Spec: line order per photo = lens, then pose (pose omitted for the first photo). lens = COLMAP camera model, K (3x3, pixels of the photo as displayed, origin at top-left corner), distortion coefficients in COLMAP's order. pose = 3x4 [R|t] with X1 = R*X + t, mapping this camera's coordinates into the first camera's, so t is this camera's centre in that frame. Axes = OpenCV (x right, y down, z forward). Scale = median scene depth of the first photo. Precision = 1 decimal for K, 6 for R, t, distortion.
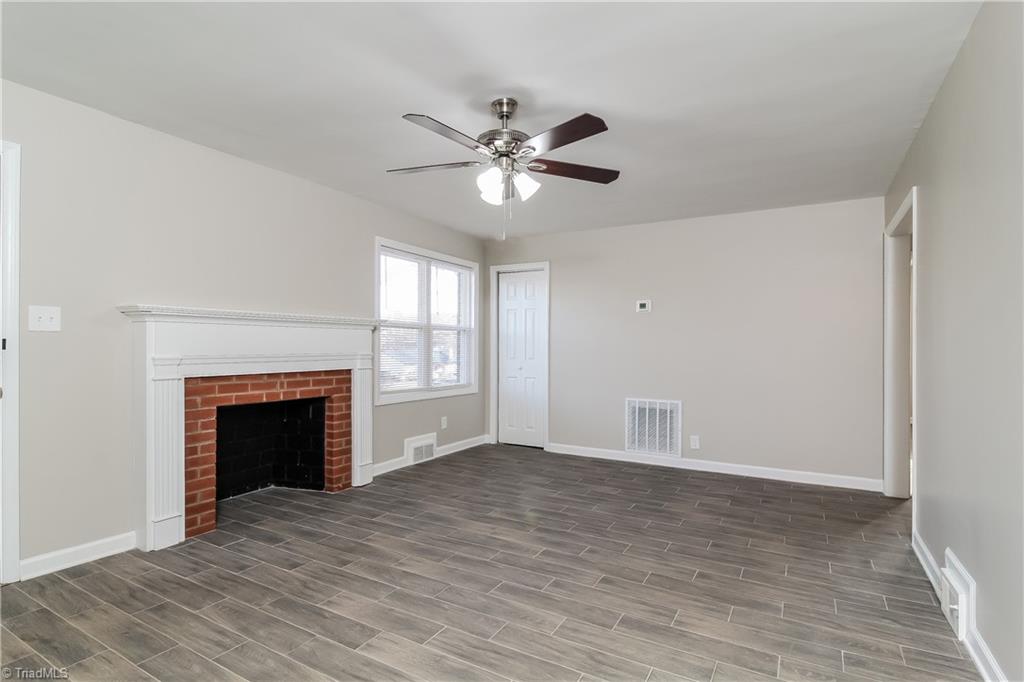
lens RADIAL K [[510.9, 0, 502.2], [0, 510.9, 352.5], [0, 0, 1]] dist [0.001958, -0.001520]
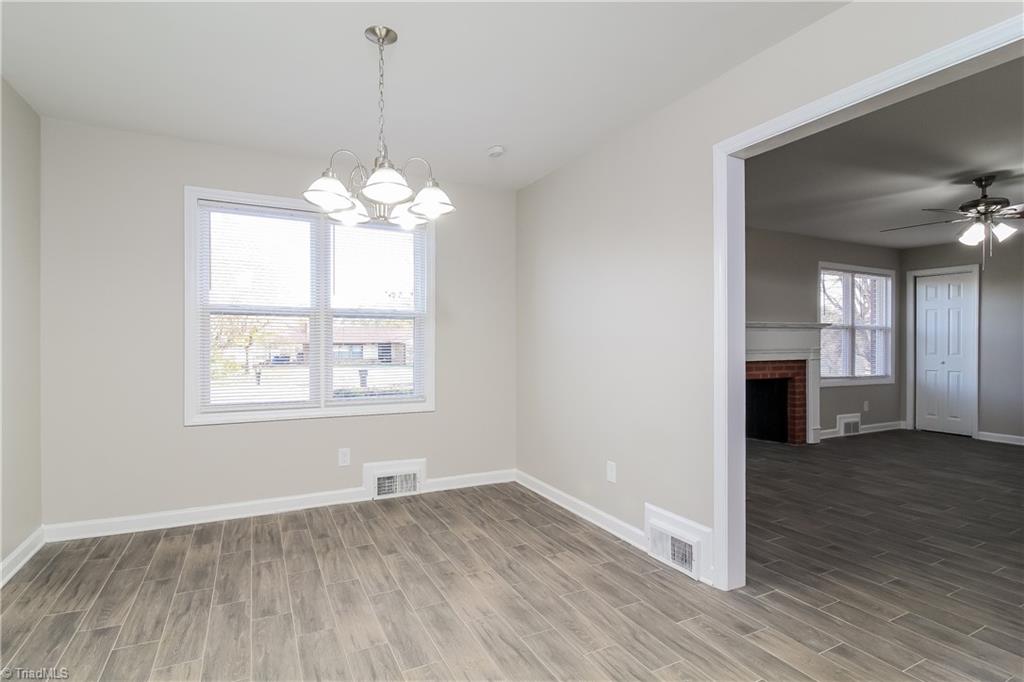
lens RADIAL K [[510.9, 0, 513.9], [0, 510.9, 348.5], [0, 0, 1]] dist [0.001958, -0.001520]
pose [[0.844617, -0.001119, -0.535369, -0.232232], [-0.001381, 0.999990, -0.004269, 0.009872], [0.535369, 0.004345, 0.844607, -0.643136]]
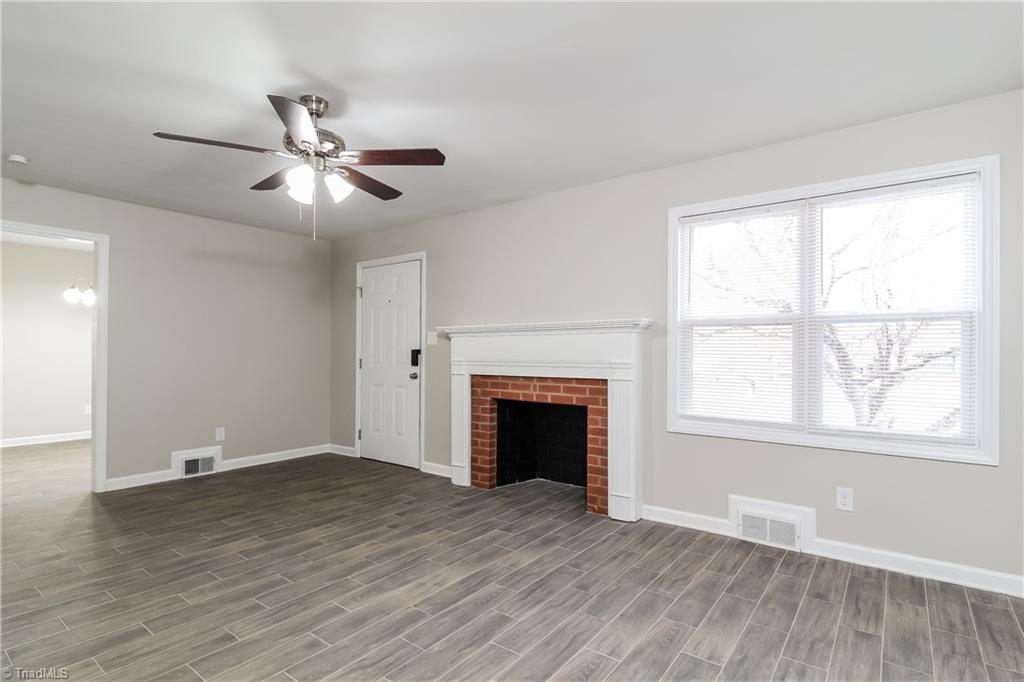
lens RADIAL K [[510.9, 0, 515.8], [0, 510.9, 354.7], [0, 0, 1]] dist [0.001958, -0.001520]
pose [[-0.116120, 0.004144, -0.993226, 0.611796], [-0.014522, 0.999877, 0.005869, -0.012908], [0.993129, 0.015105, -0.116046, 0.985068]]
